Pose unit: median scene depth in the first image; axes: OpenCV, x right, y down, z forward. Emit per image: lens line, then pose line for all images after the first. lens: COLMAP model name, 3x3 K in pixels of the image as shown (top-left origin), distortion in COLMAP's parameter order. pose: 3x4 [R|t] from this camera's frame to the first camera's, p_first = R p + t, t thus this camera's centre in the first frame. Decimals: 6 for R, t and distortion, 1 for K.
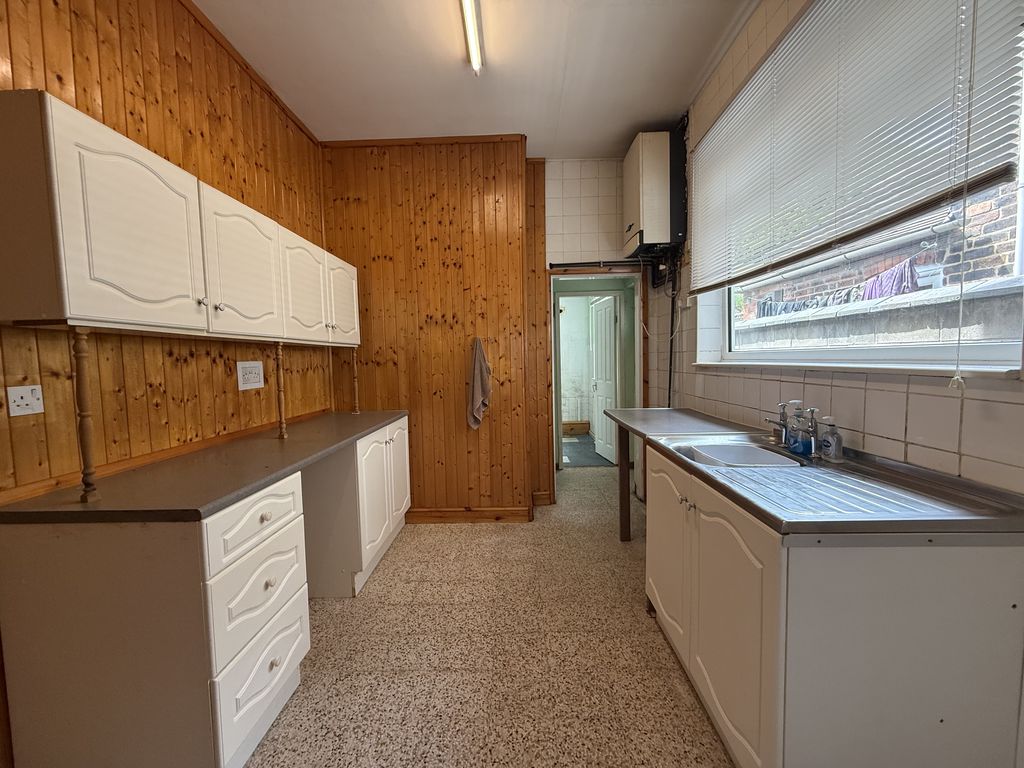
lens RADIAL K [[411.8, 0, 510.8], [0, 411.8, 386.1], [0, 0, 1]] dist [-0.003483, 0.000576]
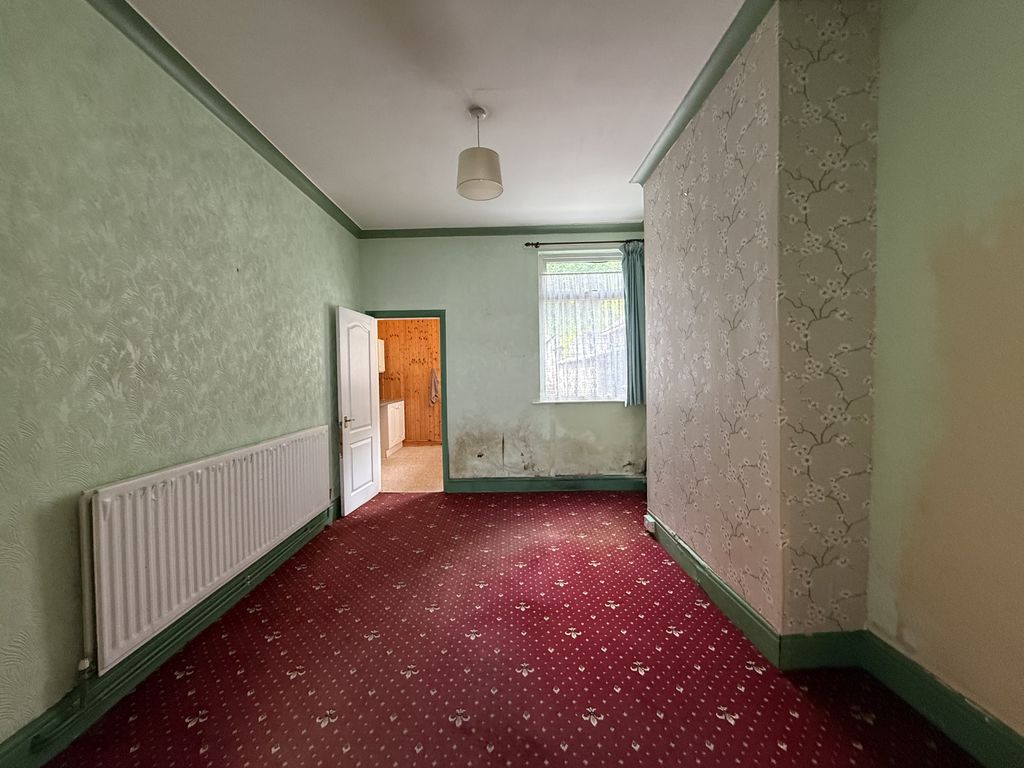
lens RADIAL K [[416.5, 0, 513.3], [0, 416.5, 383.8], [0, 0, 1]] dist [-0.001842, -0.000061]
pose [[0.999603, -0.001368, 0.028152, 0.312560], [0.002597, 0.999042, -0.043691, 0.079774], [-0.028065, 0.043747, 0.998648, -1.422582]]
